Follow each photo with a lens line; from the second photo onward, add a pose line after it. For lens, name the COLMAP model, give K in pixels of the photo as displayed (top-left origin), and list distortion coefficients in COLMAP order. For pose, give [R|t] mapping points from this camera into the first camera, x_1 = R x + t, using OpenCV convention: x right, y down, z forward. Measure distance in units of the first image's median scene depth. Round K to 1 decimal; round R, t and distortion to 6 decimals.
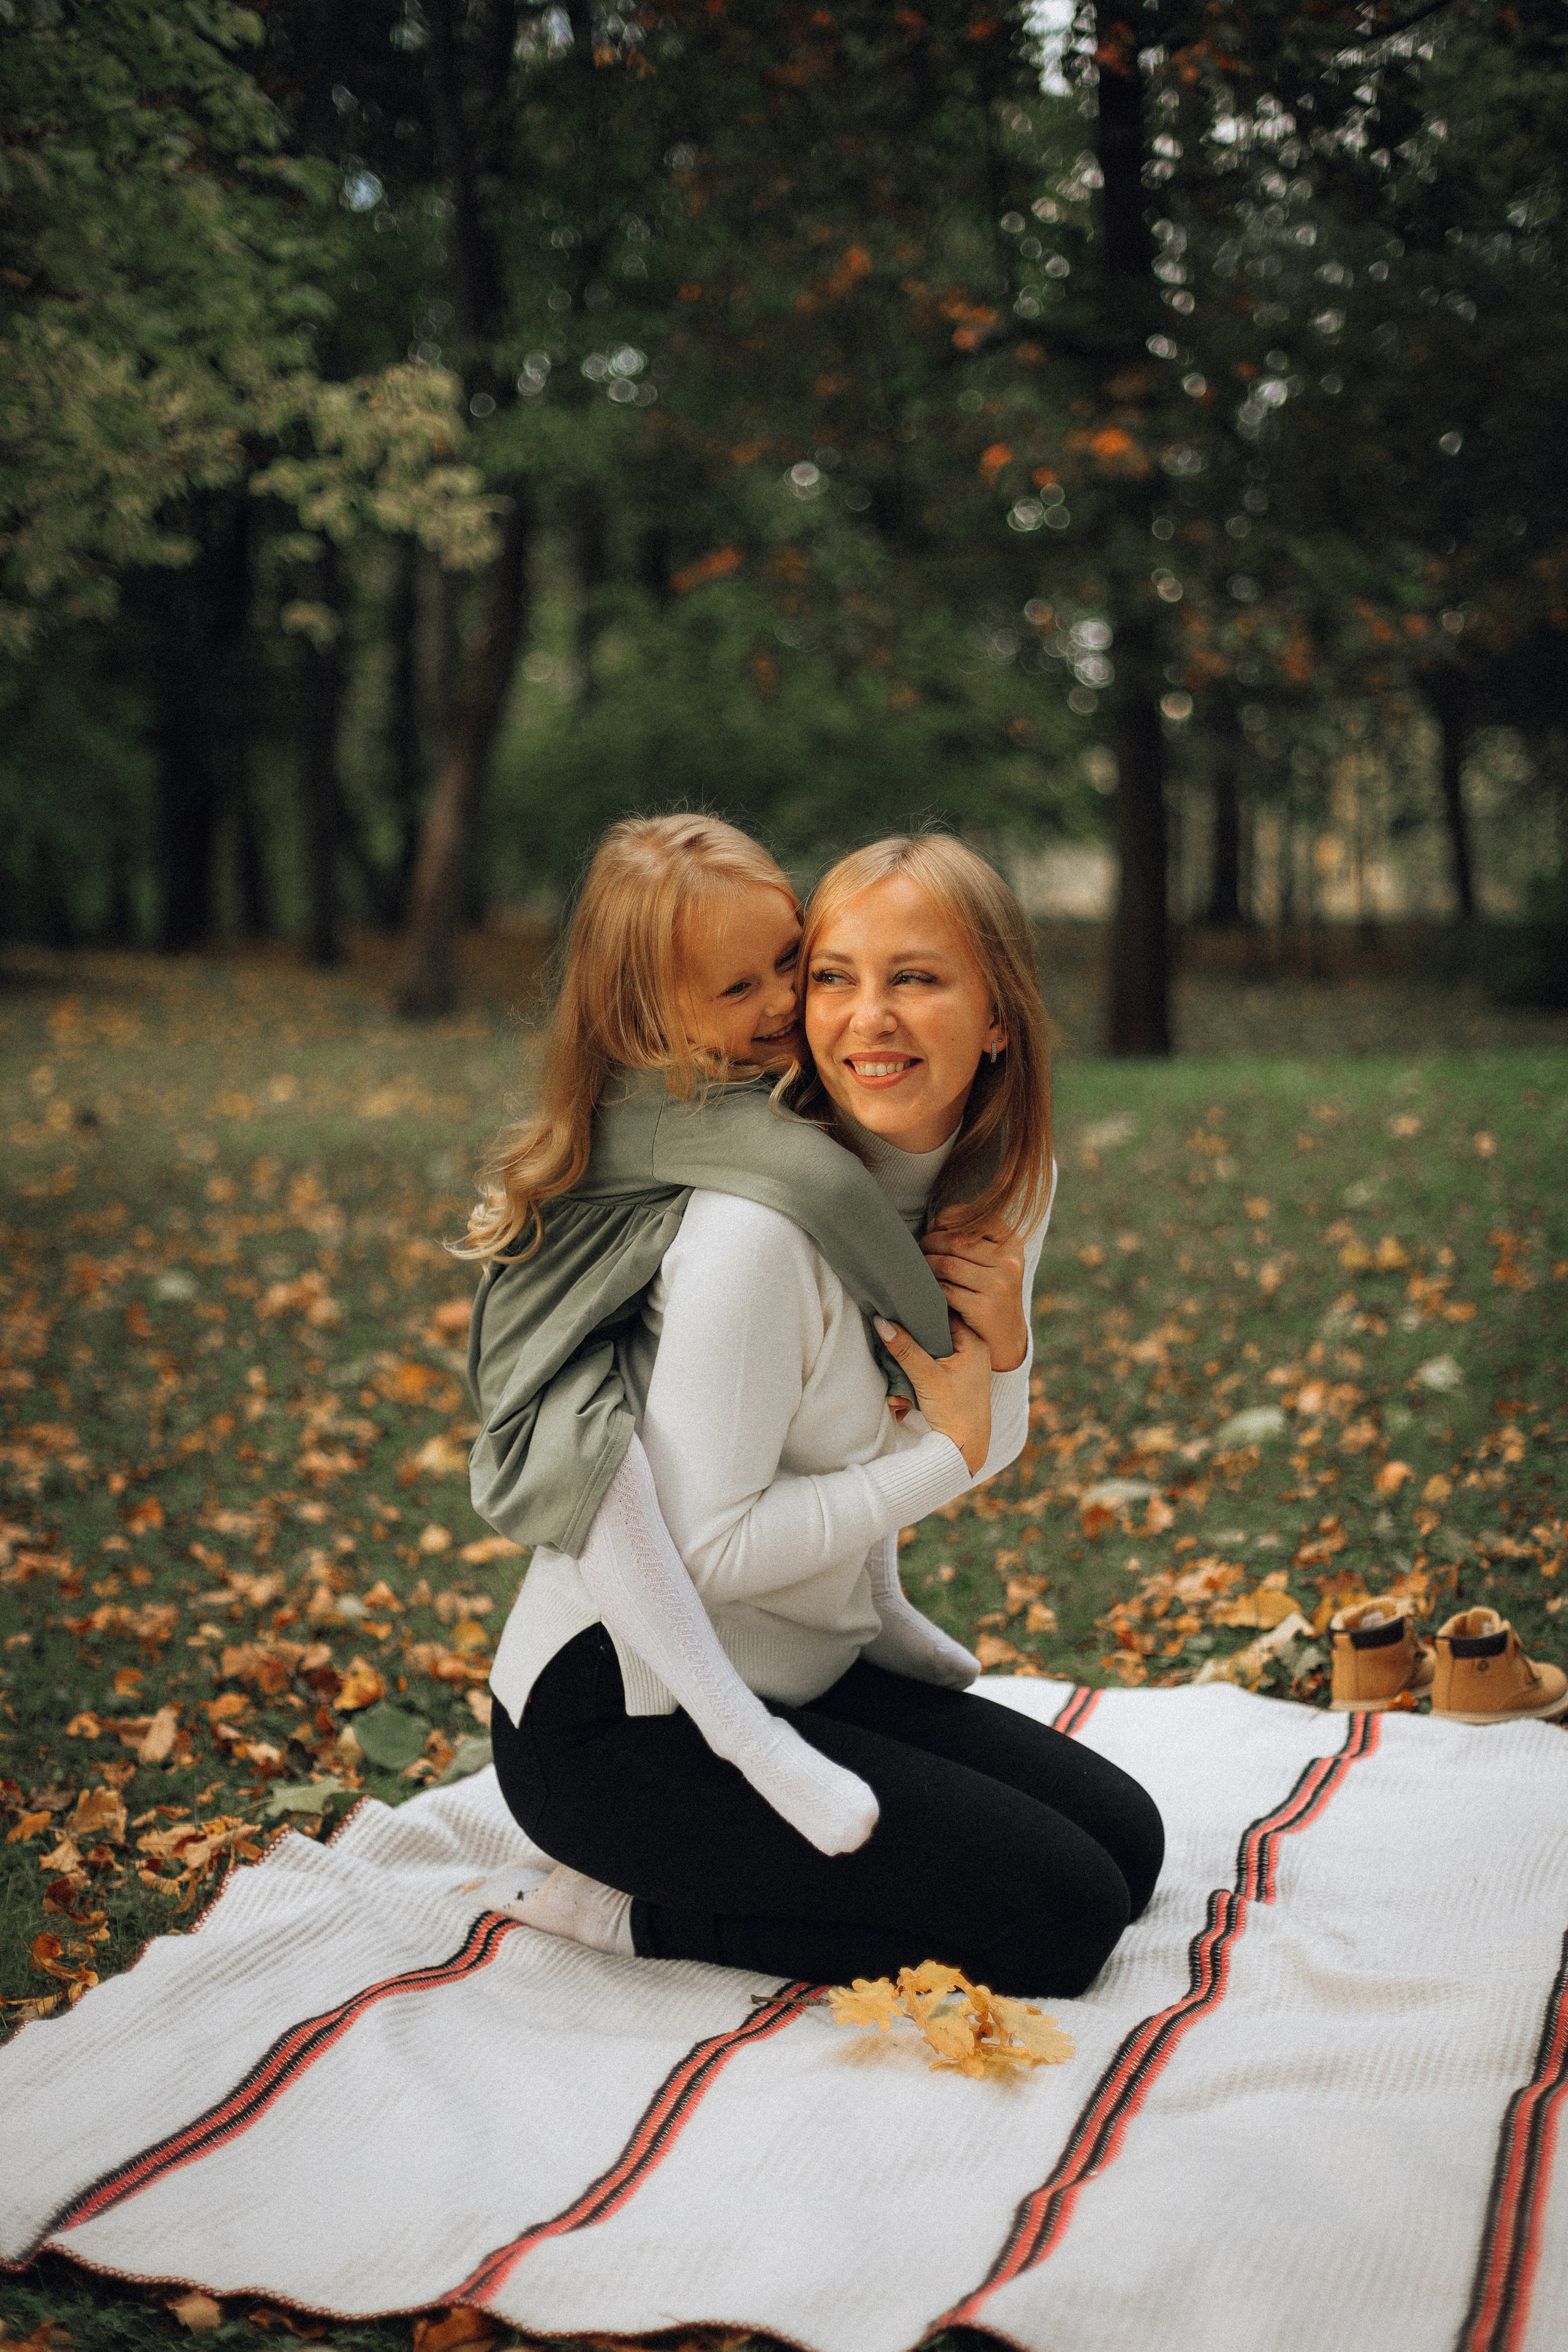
lens RADIAL K [[3516.5, 0, 792.3], [0, 3516.5, 1157.3], [0, 0, 1]] dist [-0.035277, 0.000000]
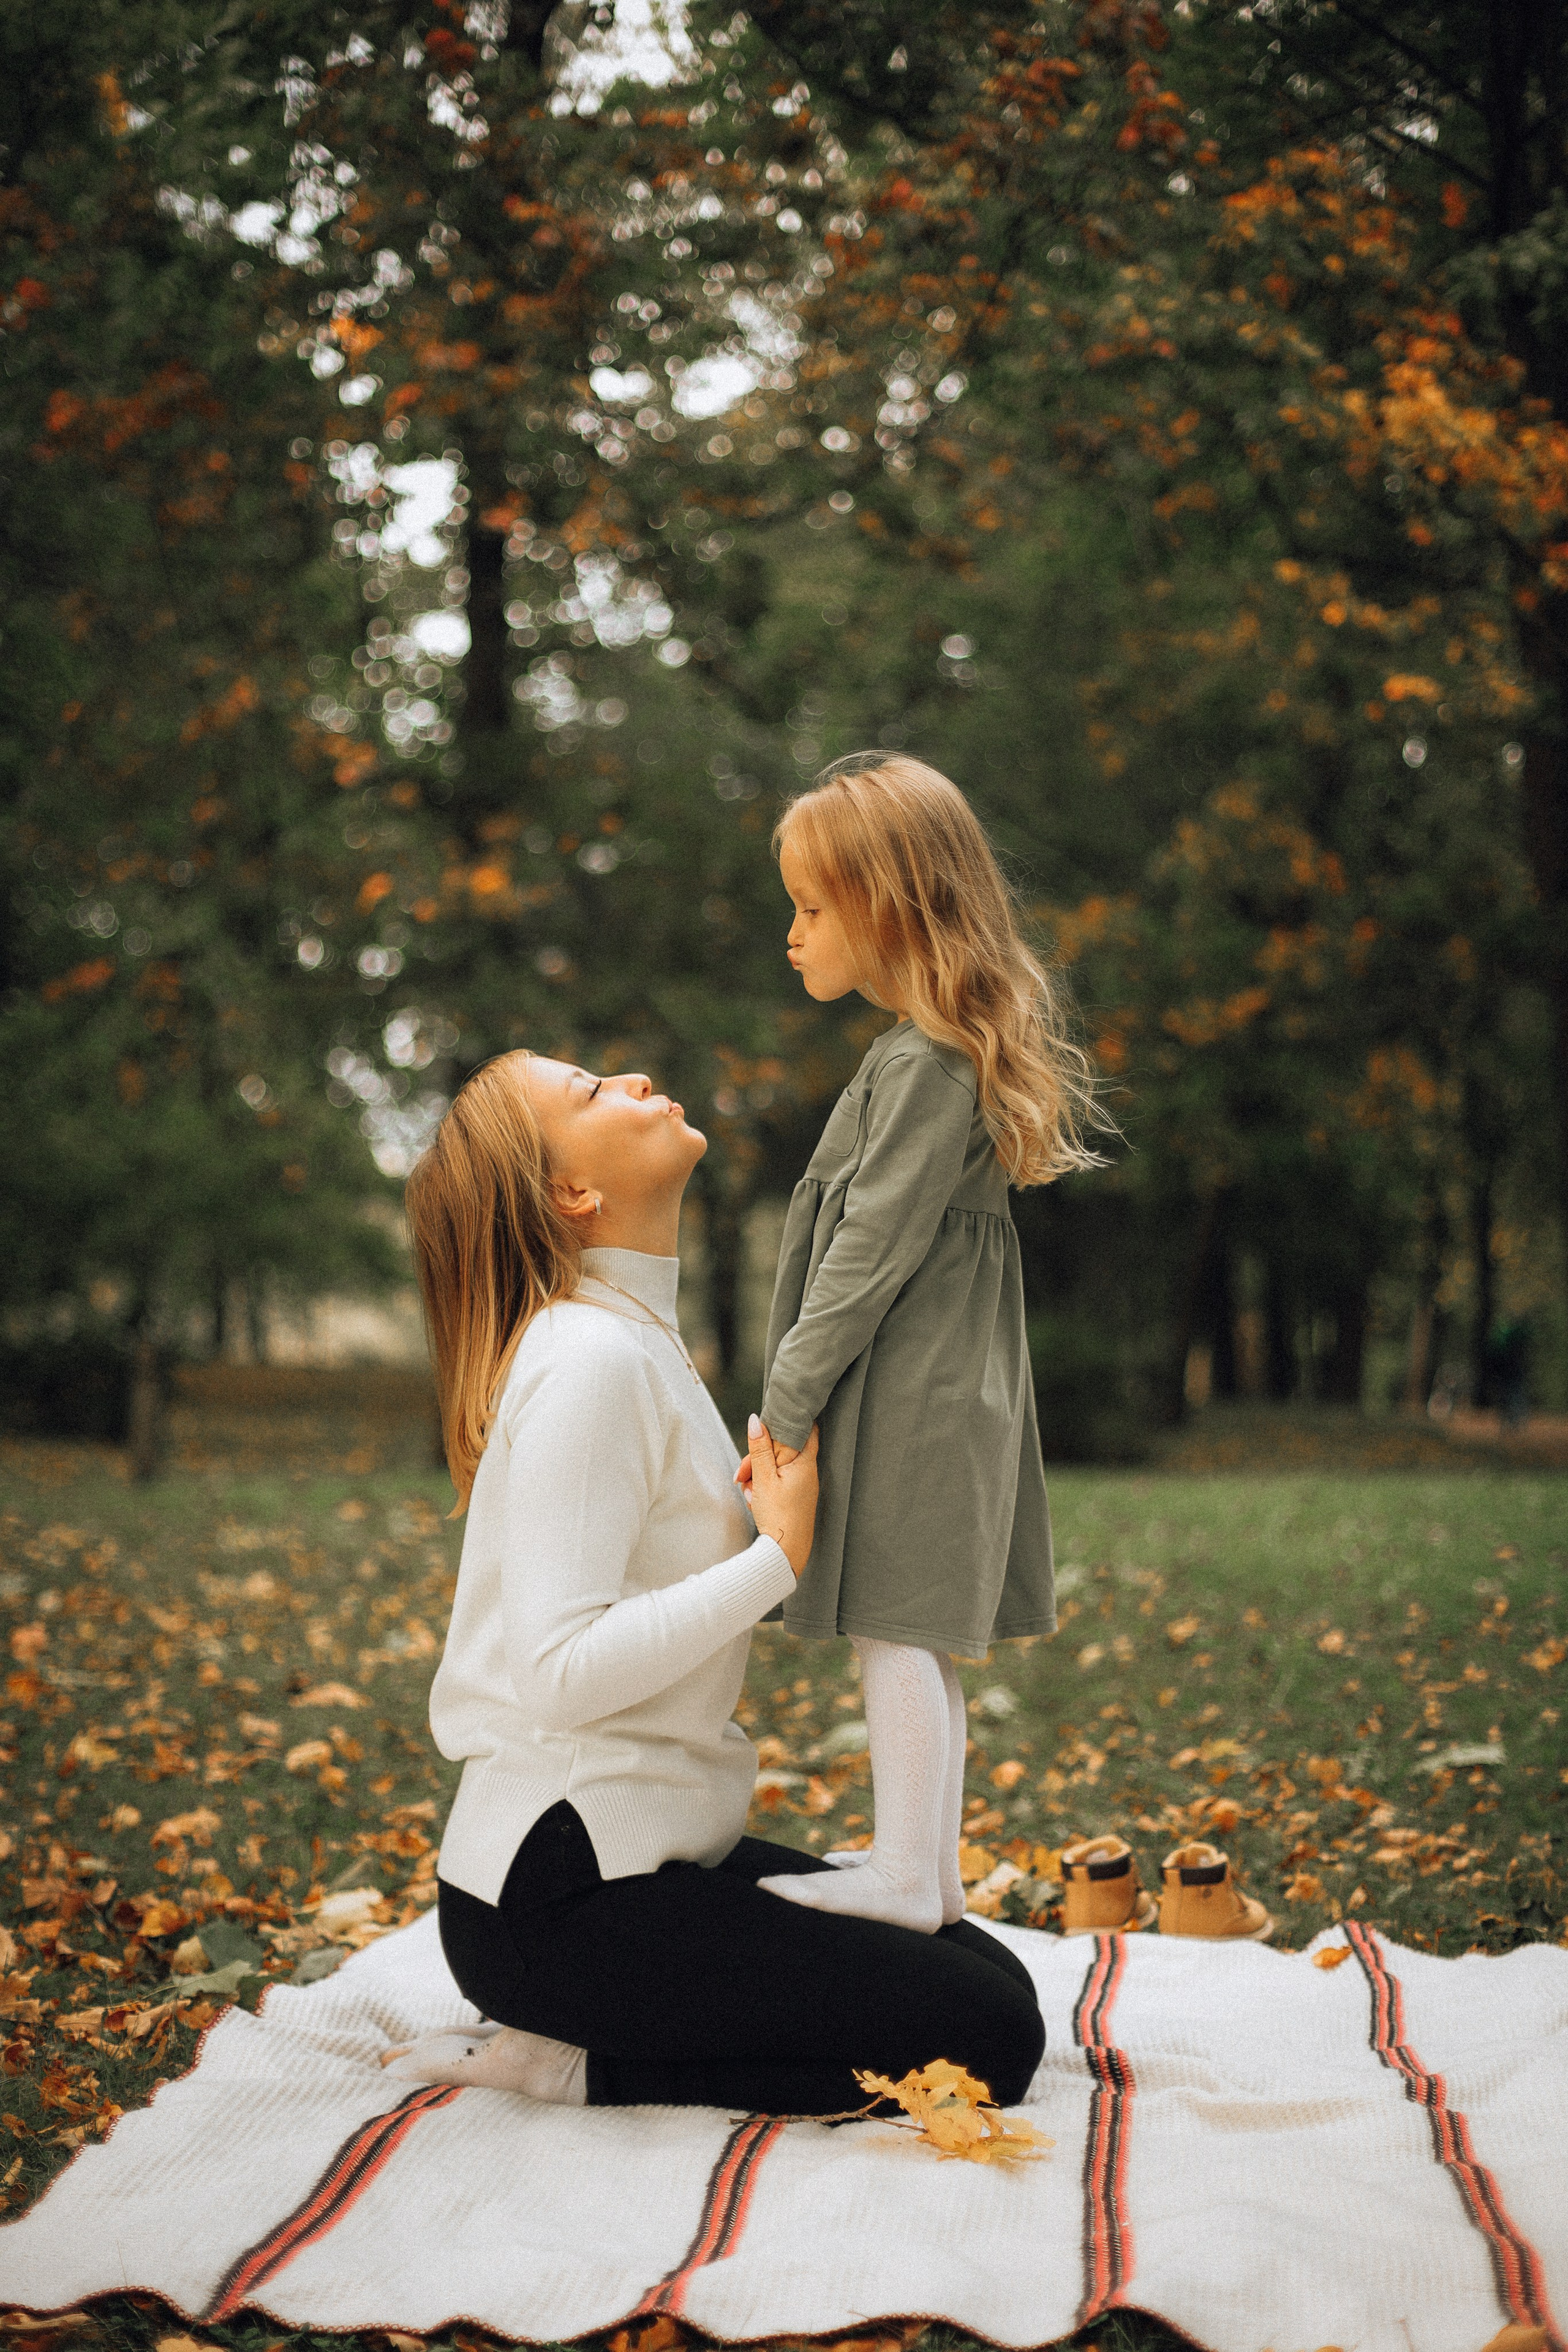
lens RADIAL K [[3516.5, 0, 799.1], [0, 3516.5, 1179.1], [0, 0, 1]] dist [-0.035277, 0.000000]
pose [[0.973575, 0.051568, 0.222468, -0.134209], [-0.022976, 0.991346, -0.129245, 0.046993], [-0.227208, 0.120718, 0.966335, -0.056244]]
